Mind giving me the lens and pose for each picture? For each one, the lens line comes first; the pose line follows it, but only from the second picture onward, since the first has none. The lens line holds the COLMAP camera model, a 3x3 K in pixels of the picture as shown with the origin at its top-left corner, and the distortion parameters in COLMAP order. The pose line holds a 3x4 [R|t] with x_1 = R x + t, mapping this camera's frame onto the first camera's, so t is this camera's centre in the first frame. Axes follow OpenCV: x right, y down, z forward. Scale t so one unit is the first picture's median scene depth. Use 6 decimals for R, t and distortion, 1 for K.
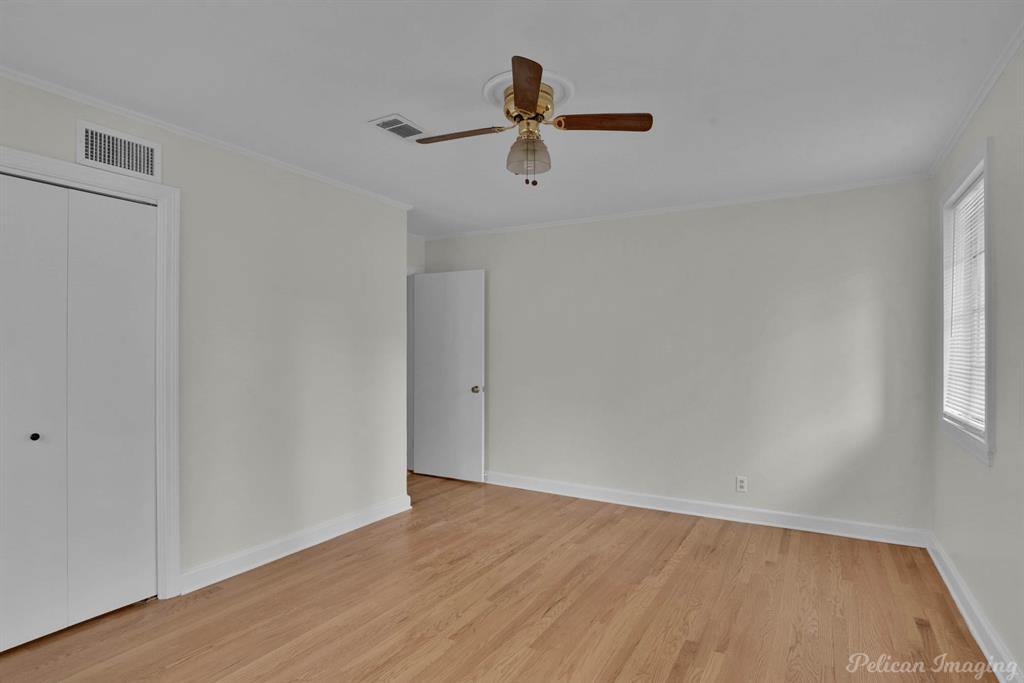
lens RADIAL K [[524.7, 0, 511.4], [0, 524.7, 334.8], [0, 0, 1]] dist [-0.047645, 0.018485]
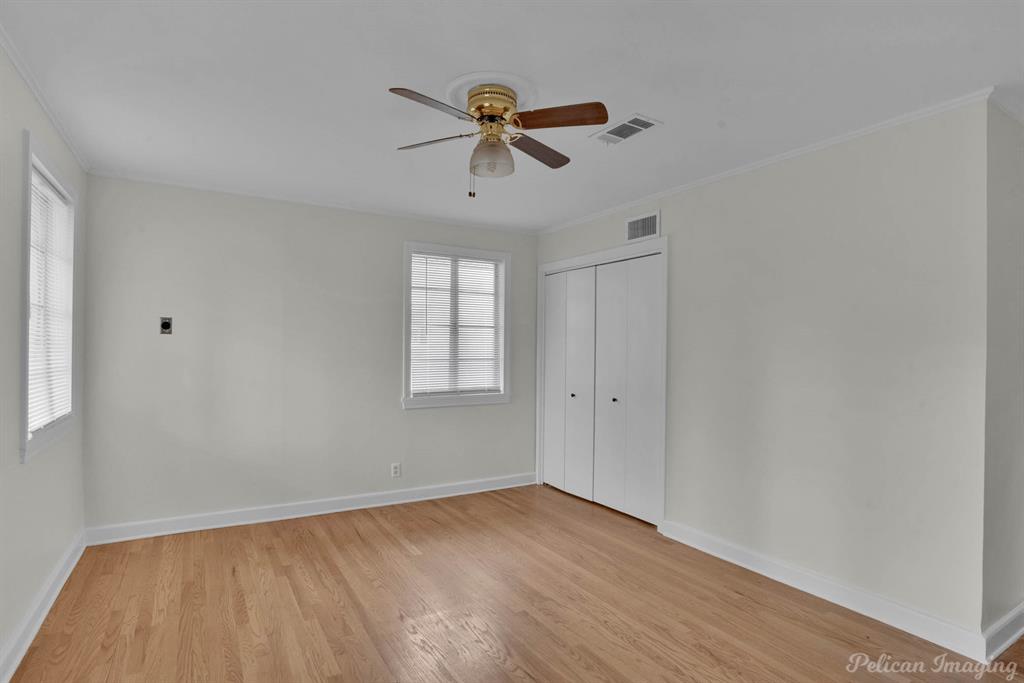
lens RADIAL K [[524.7, 0, 511.4], [0, 524.7, 334.8], [0, 0, 1]] dist [-0.047645, 0.018485]
pose [[-0.475770, -0.032472, -0.878970, 0.769069], [0.011380, 0.999007, -0.043066, 0.032692], [0.879496, -0.030492, -0.474928, 1.306851]]
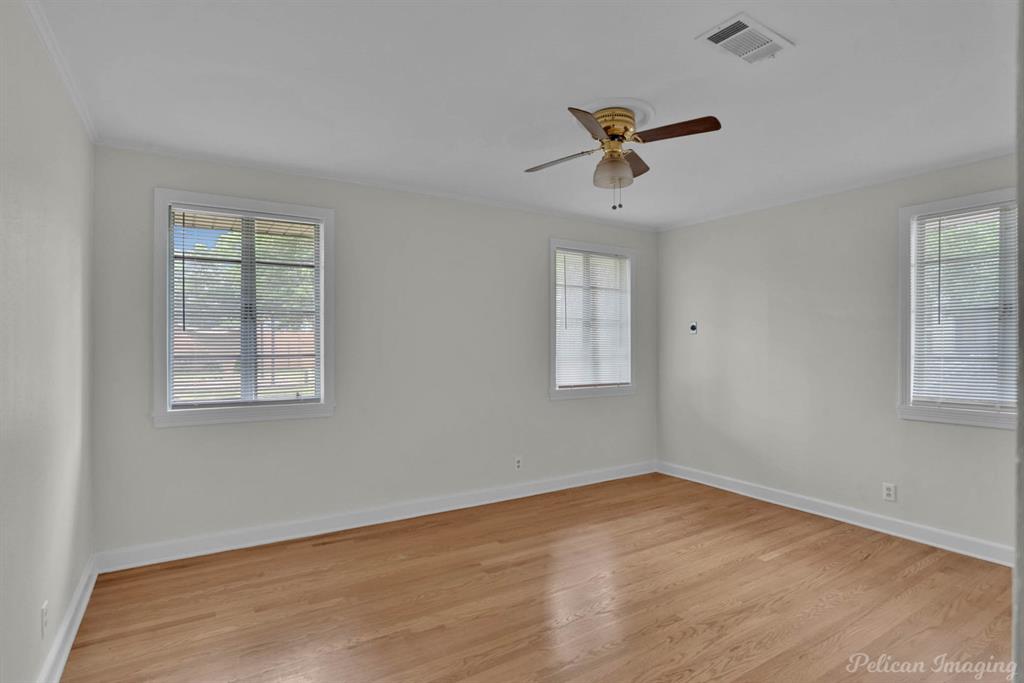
lens RADIAL K [[524.7, 0, 511.4], [0, 524.7, 334.8], [0, 0, 1]] dist [-0.047645, 0.018485]
pose [[-0.892097, 0.002249, 0.451838, -0.243372], [-0.016110, 0.999193, -0.036781, 0.045536], [-0.451556, -0.040092, -0.891341, 1.811604]]
